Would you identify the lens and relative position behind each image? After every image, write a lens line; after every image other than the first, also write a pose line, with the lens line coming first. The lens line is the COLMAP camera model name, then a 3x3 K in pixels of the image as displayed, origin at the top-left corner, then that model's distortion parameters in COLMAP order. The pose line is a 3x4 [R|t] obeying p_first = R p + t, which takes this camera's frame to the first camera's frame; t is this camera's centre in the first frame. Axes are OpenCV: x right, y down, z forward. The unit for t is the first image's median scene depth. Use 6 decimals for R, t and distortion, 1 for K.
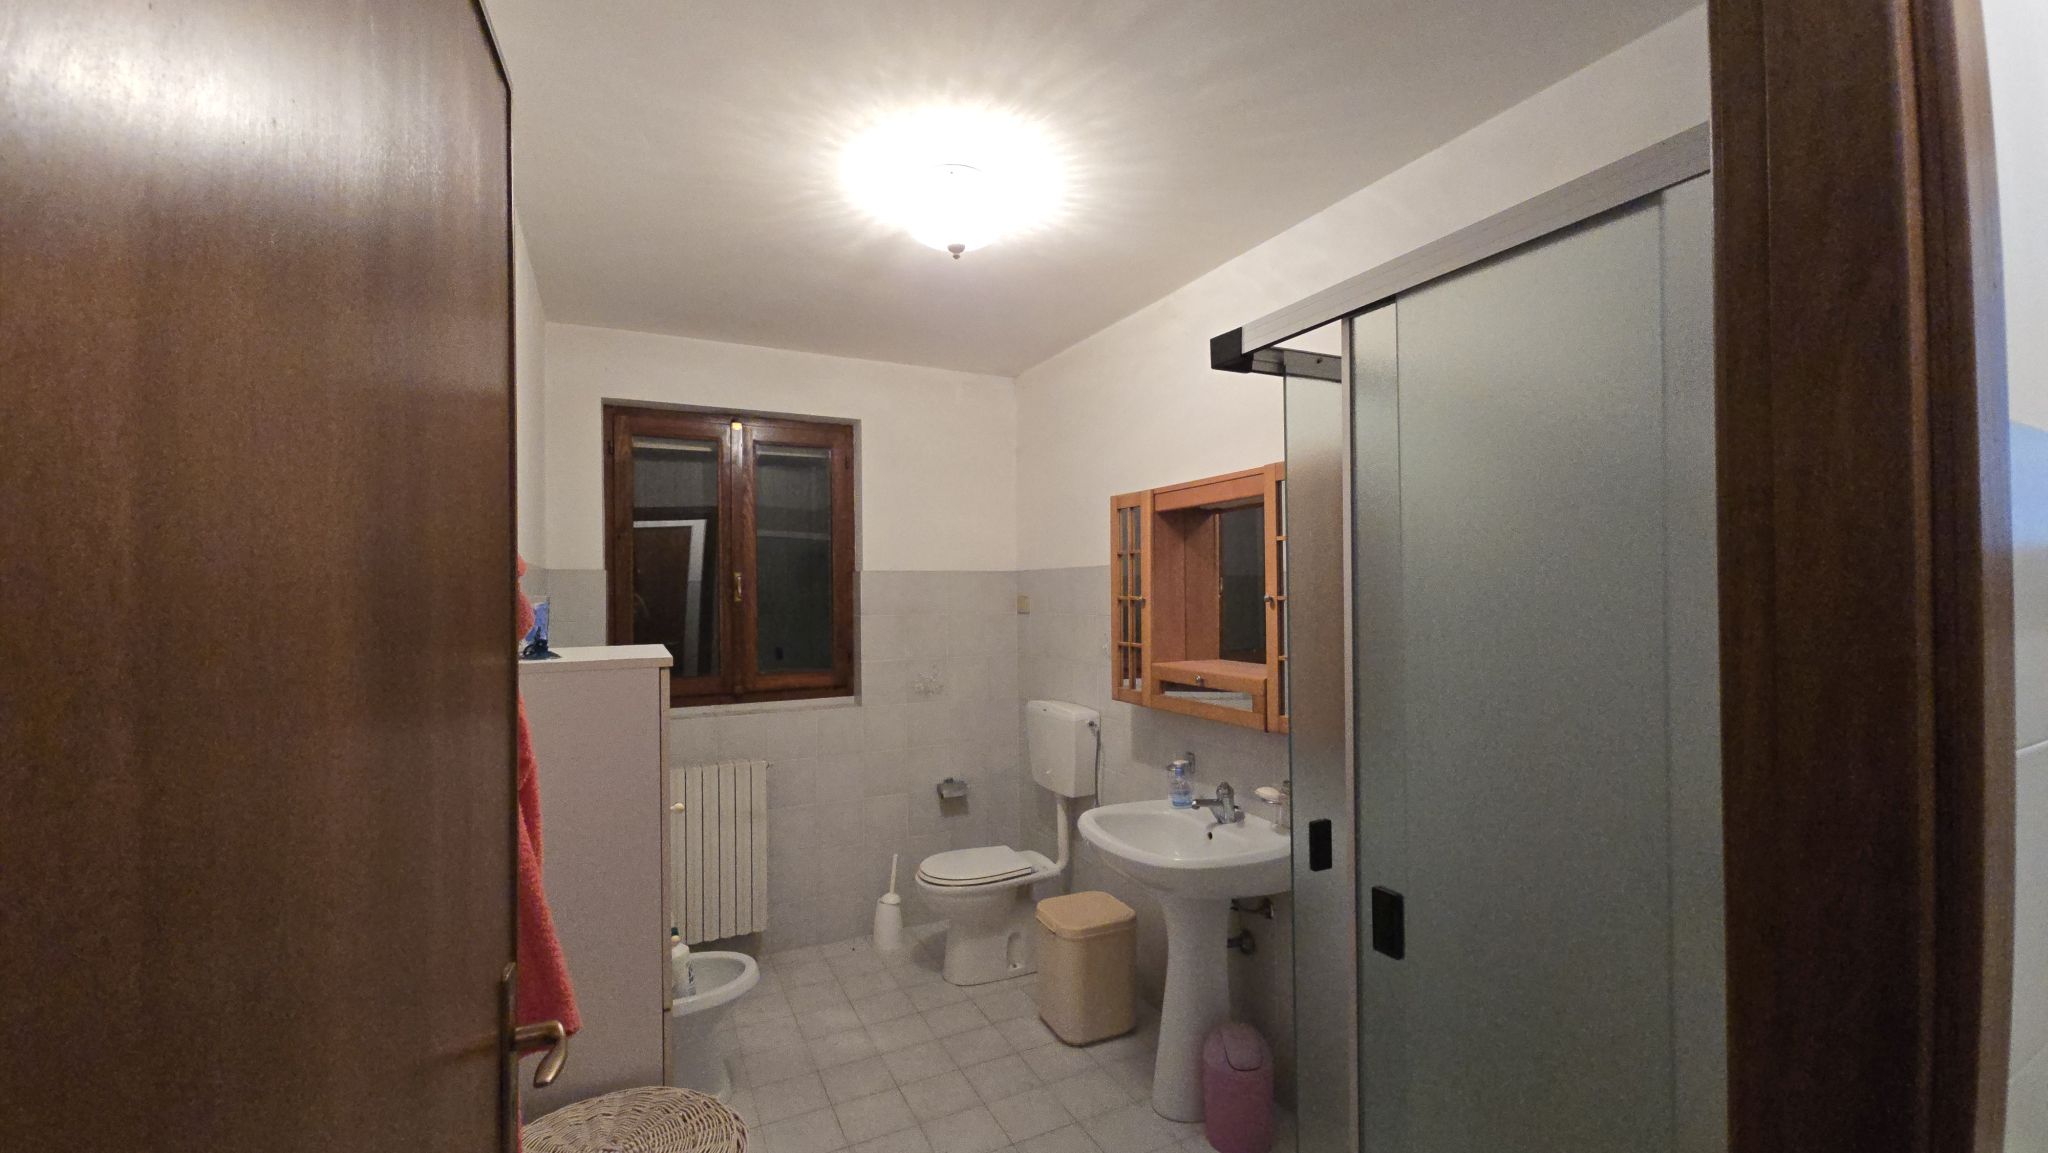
lens RADIAL K [[836.9, 0, 1043.5], [0, 836.9, 582.9], [0, 0, 1]] dist [-0.000459, -0.001166]
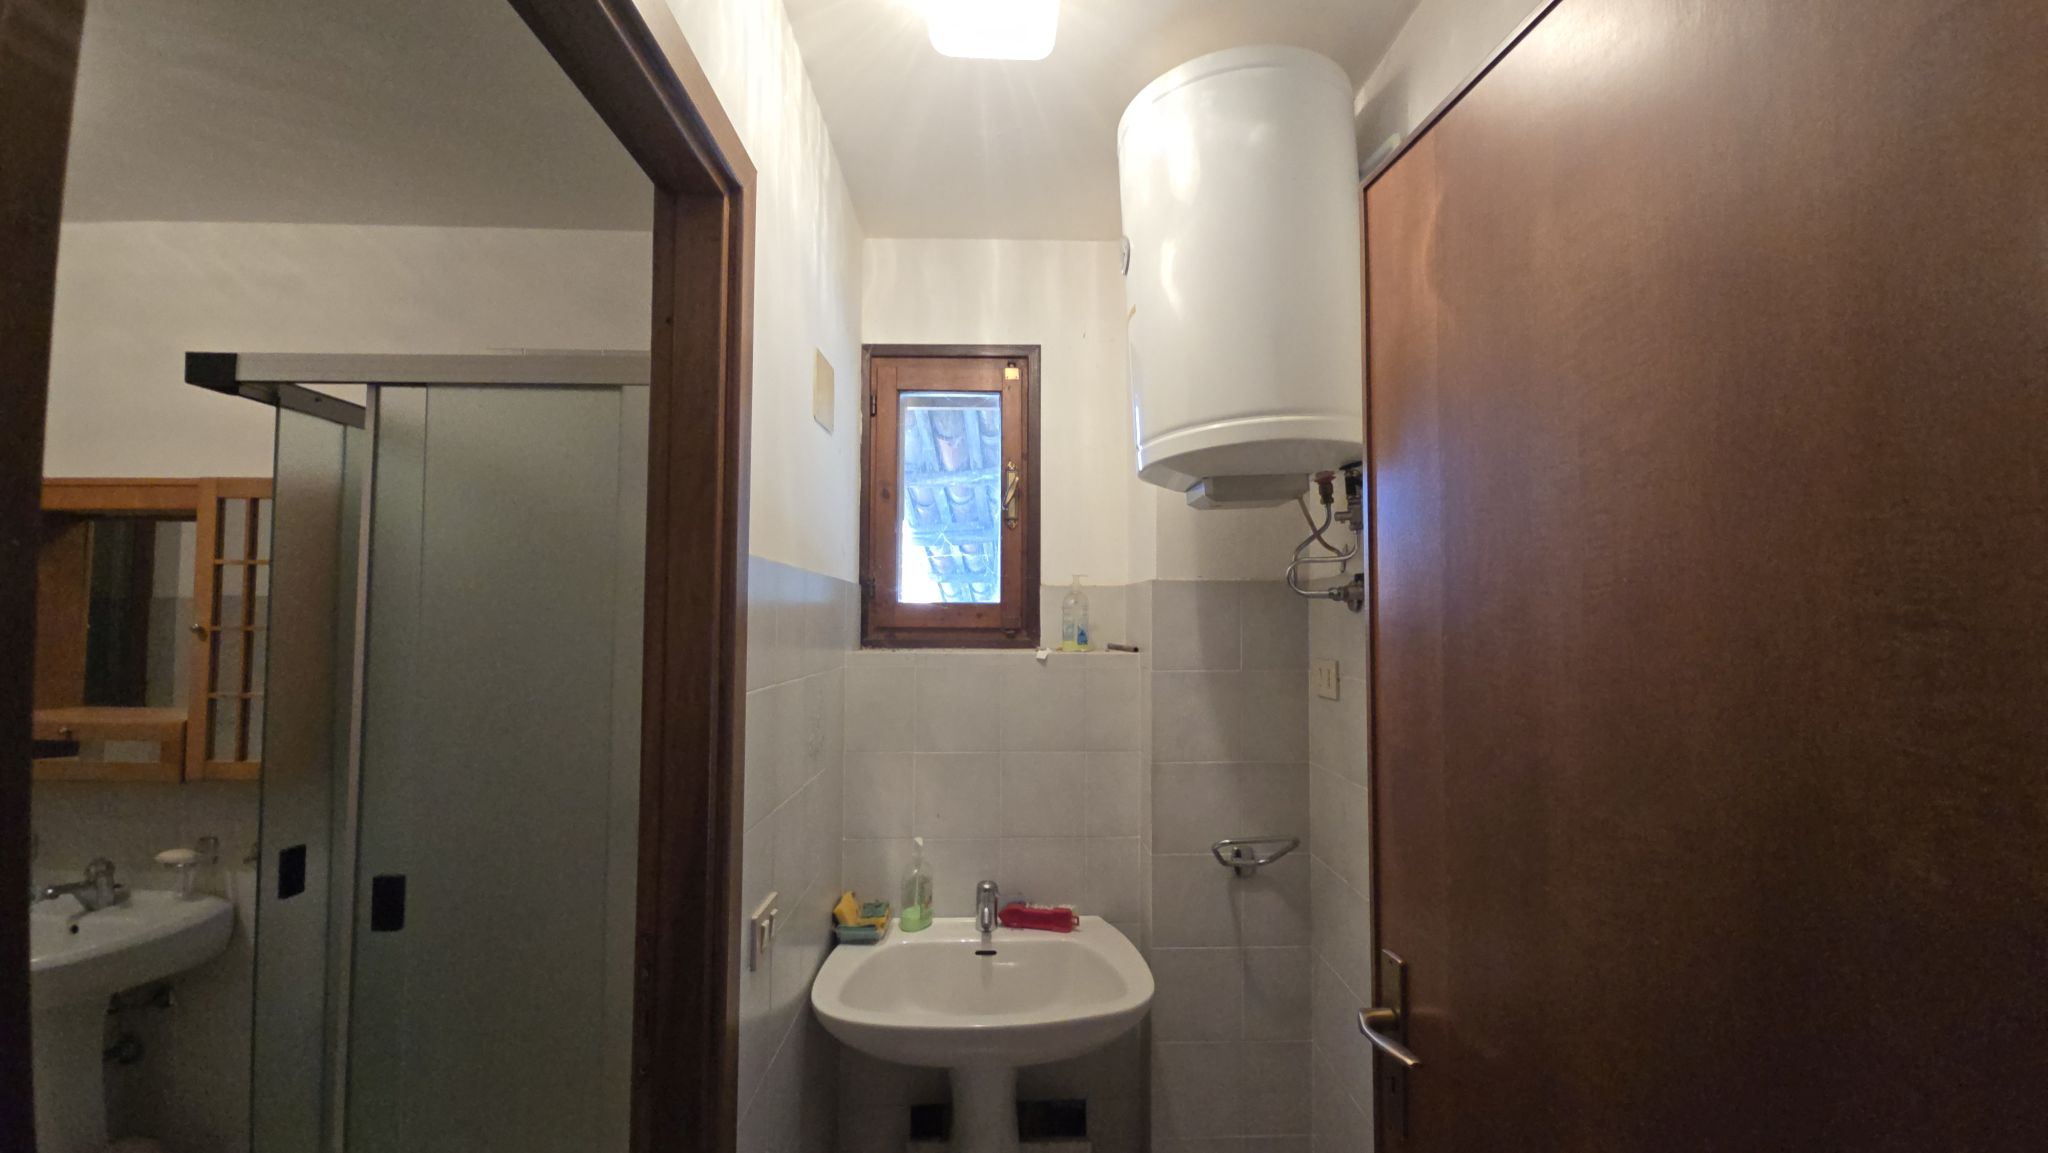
lens RADIAL K [[824.8, 0, 1041.9], [0, 824.8, 587.5], [0, 0, 1]] dist [0.012840, -0.012971]
pose [[0.420471, 0.050937, 0.905875, -0.127981], [-0.017647, 0.998693, -0.047965, 0.001085], [-0.907134, 0.004182, 0.420821, -0.151067]]
